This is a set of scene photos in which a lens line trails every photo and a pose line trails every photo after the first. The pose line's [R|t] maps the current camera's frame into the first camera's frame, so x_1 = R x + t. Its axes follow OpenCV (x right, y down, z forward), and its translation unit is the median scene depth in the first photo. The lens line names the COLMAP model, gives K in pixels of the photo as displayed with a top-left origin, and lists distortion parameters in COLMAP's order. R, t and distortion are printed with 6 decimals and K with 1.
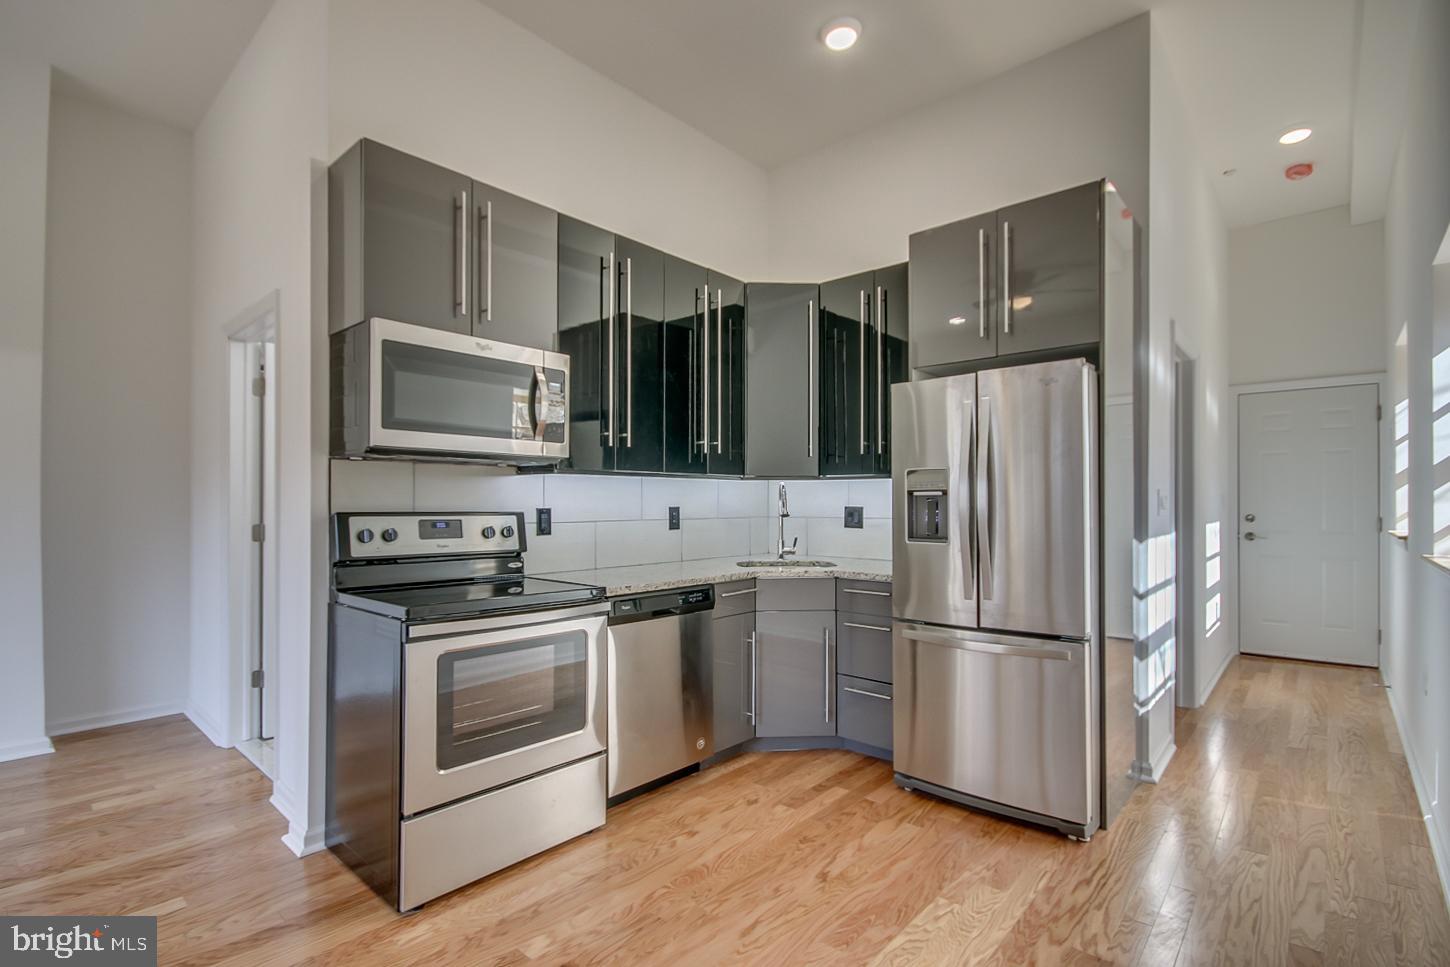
lens RADIAL K [[675.4, 0, 725.8], [0, 675.4, 503.6], [0, 0, 1]] dist [-0.002962, -0.000466]
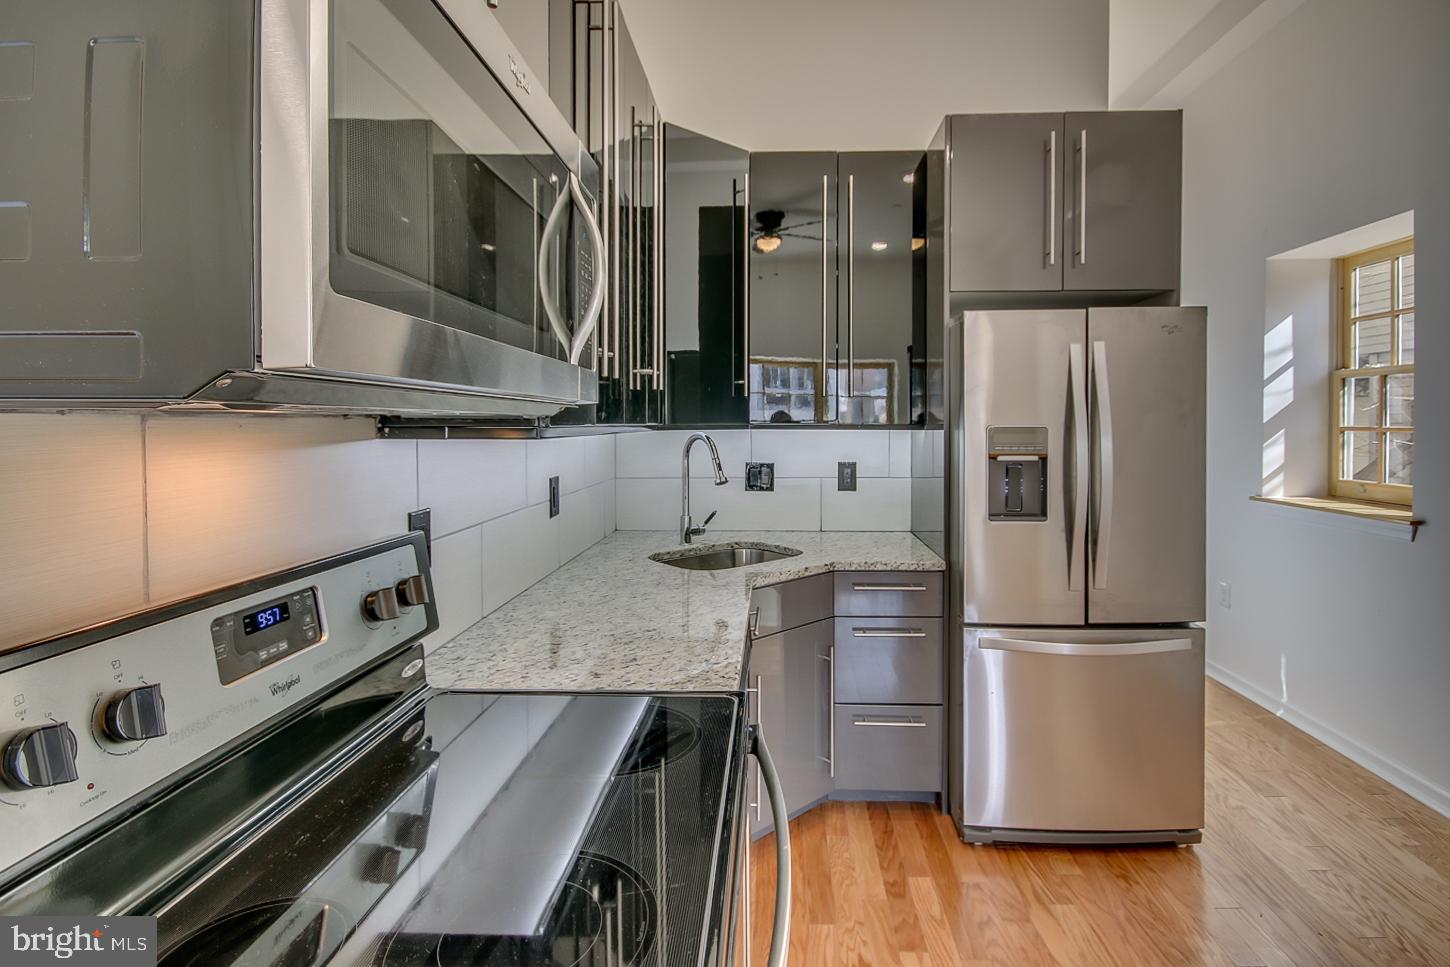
lens RADIAL K [[689.5, 0, 759.5], [0, 689.5, 439.2], [0, 0, 1]] dist [0.009237, -0.000652]
pose [[0.766413, -0.015215, 0.642168, -0.430573], [0.002371, 0.999780, 0.020858, -0.053344], [-0.642344, -0.014463, 0.766280, 0.582510]]
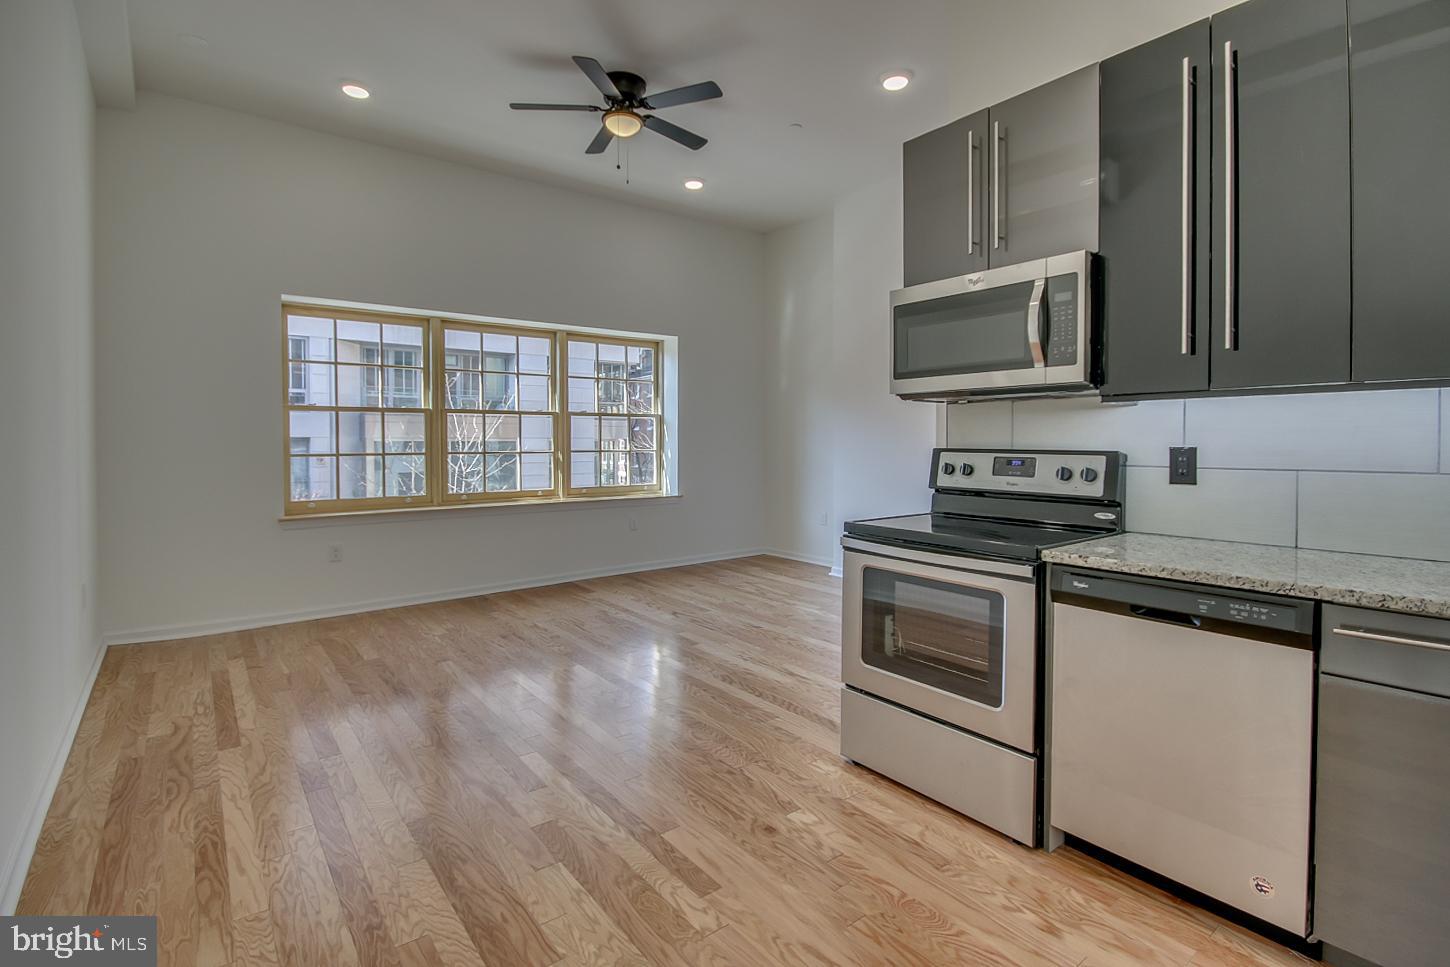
lens RADIAL K [[685.9, 0, 719.1], [0, 685.9, 455.1], [0, 0, 1]] dist [0.000720, 0.001046]
pose [[-0.183589, 0.020951, -0.982780, 0.610555], [0.001424, 0.999777, 0.021047, -0.001037], [0.983002, 0.002464, -0.183578, 0.720232]]
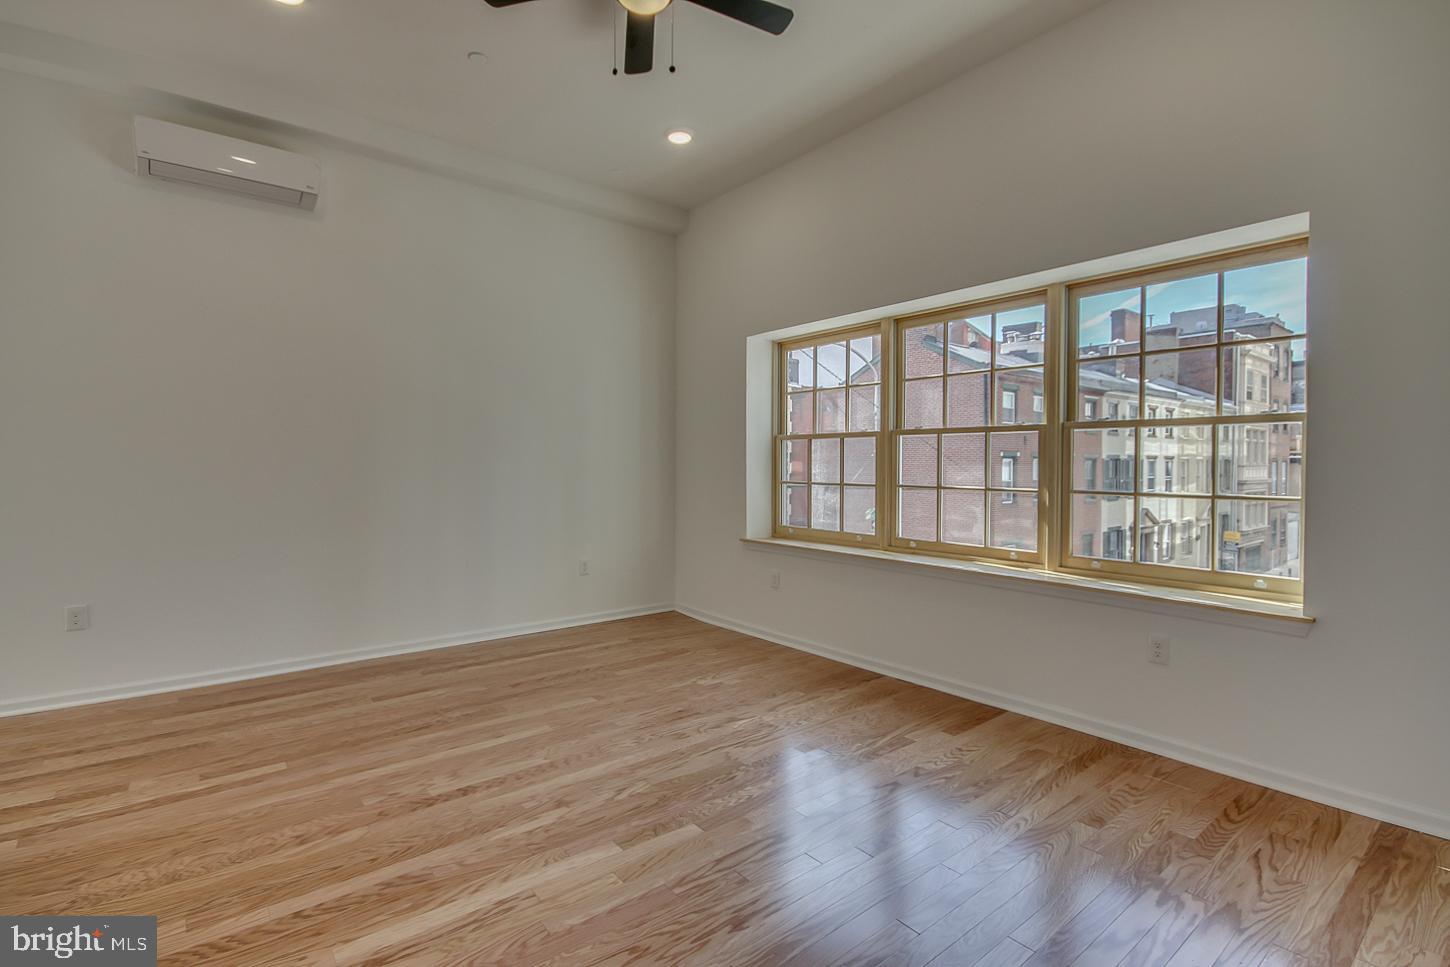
lens RADIAL K [[674.5, 0, 731.4], [0, 674.5, 467.7], [0, 0, 1]] dist [0.029259, -0.020168]
pose [[-0.986904, -0.003163, 0.161280, -1.104306], [-0.001819, 0.999962, 0.008477, -0.018824], [-0.161301, 0.008073, -0.986872, 1.178908]]
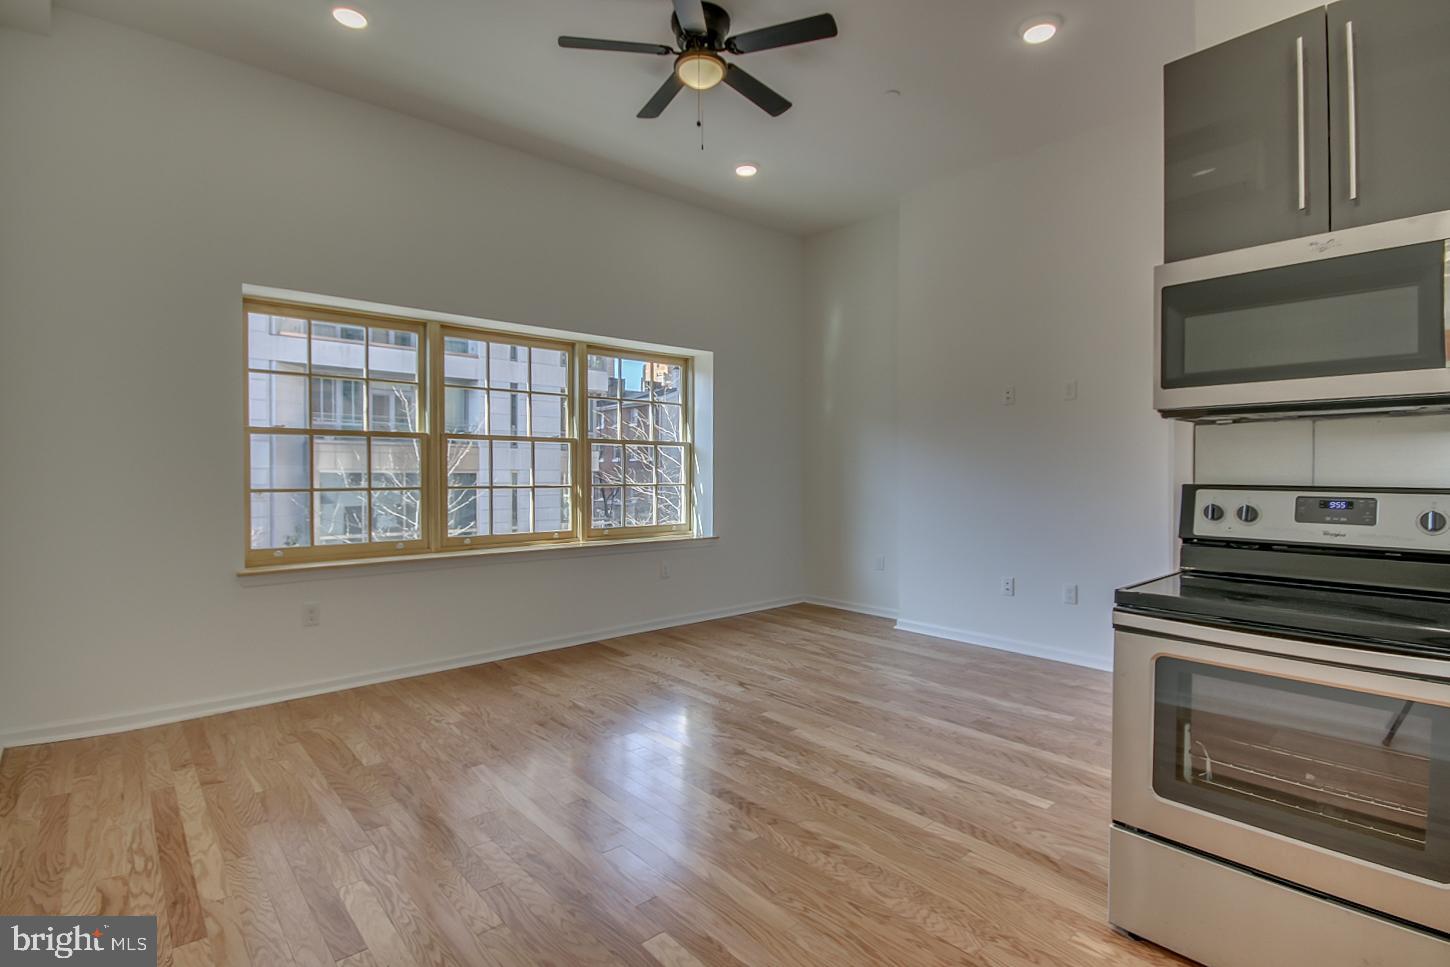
lens RADIAL K [[701.1, 0, 728.5], [0, 701.1, 484.6], [0, 0, 1]] dist [-0.002680, -0.000913]
pose [[-0.114403, 0.016129, -0.993303, 0.364739], [-0.001150, 0.999865, 0.016368, -0.000766], [0.993434, 0.003015, -0.114369, 0.424657]]
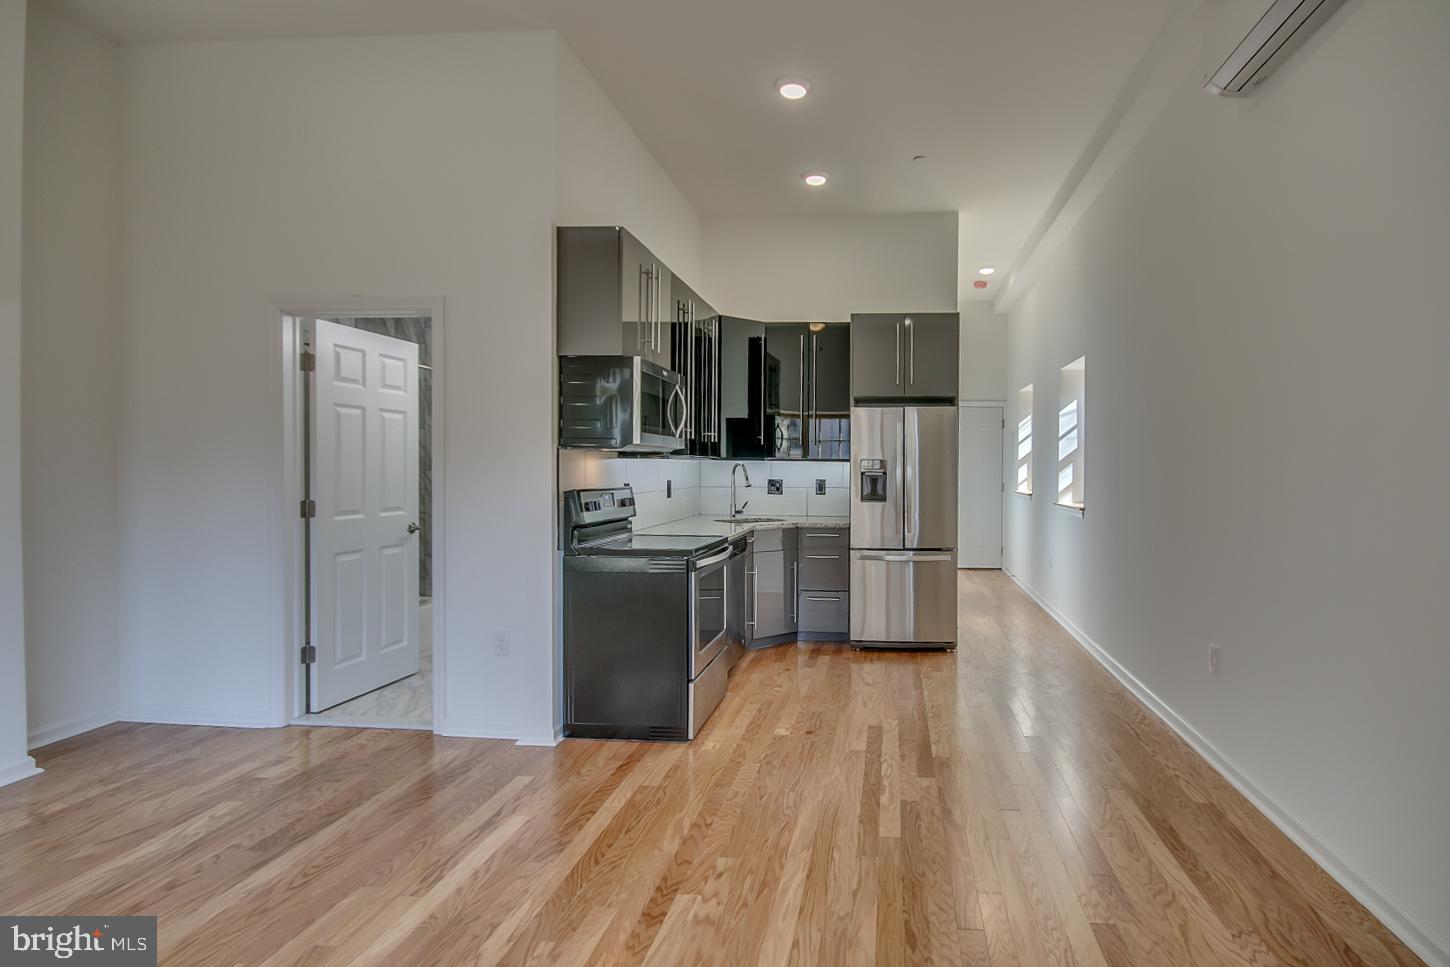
lens RADIAL K [[724.6, 0, 837.7], [0, 724.6, 468.4], [0, 0, 1]] dist [-0.001469, -0.000264]
pose [[0.793999, 0.004555, 0.607902, -0.896387], [-0.008312, 0.999960, 0.003364, -0.034233], [-0.607862, -0.007724, 0.794005, -0.411292]]
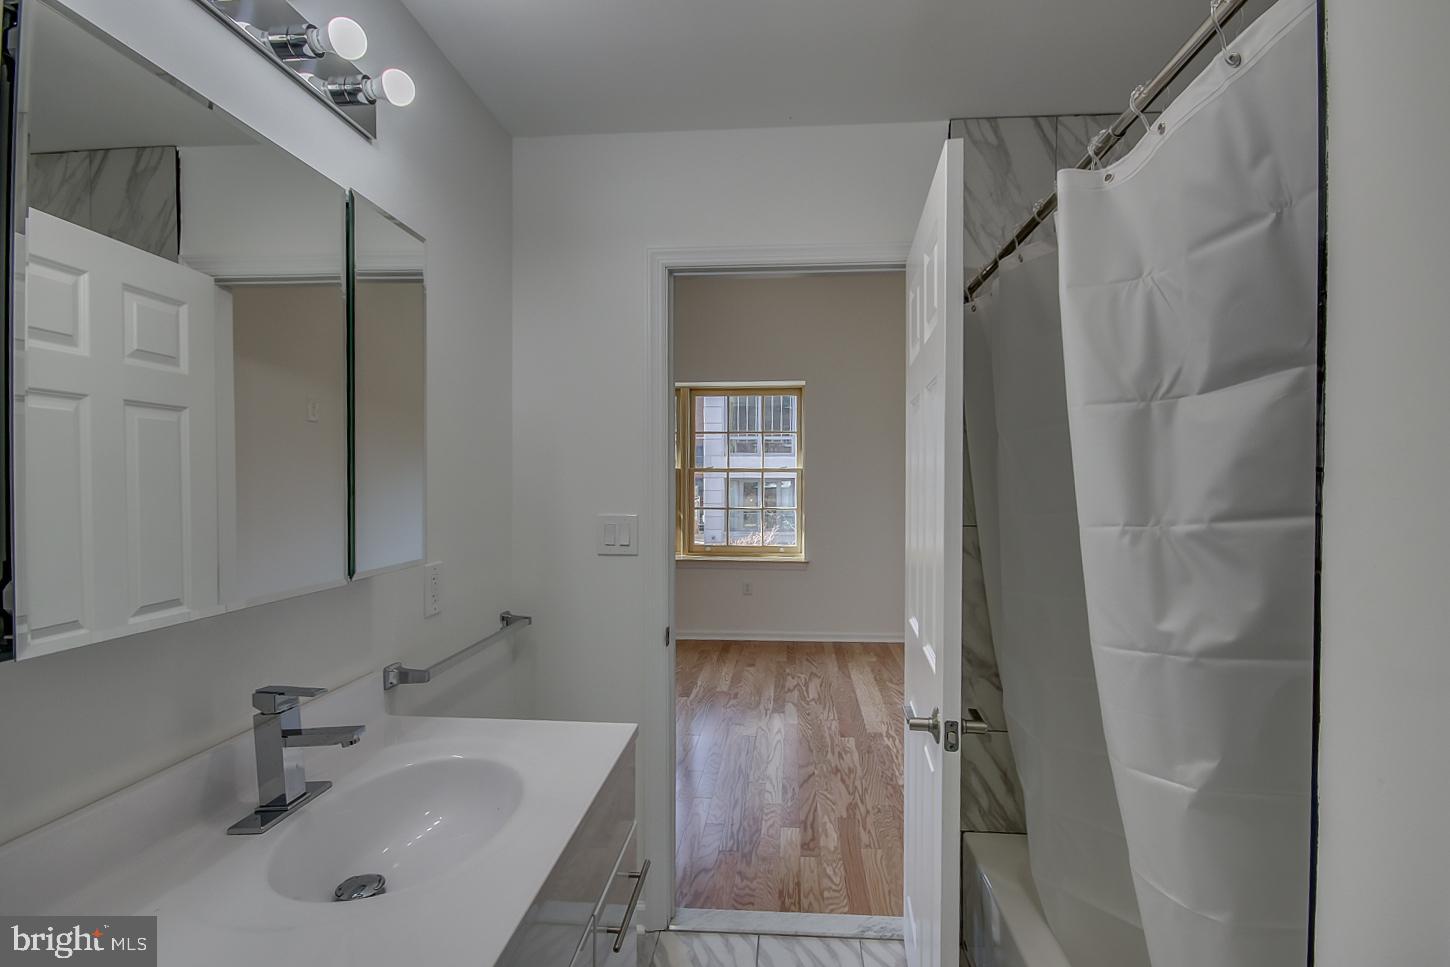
lens RADIAL K [[701.1, 0, 728.5], [0, 701.1, 484.6], [0, 0, 1]] dist [-0.002680, -0.000913]
pose [[-0.801601, 0.003622, -0.597848, -0.249391], [-0.001570, 0.999965, 0.008162, -0.060095], [0.597857, 0.007482, -0.801568, 1.719615]]
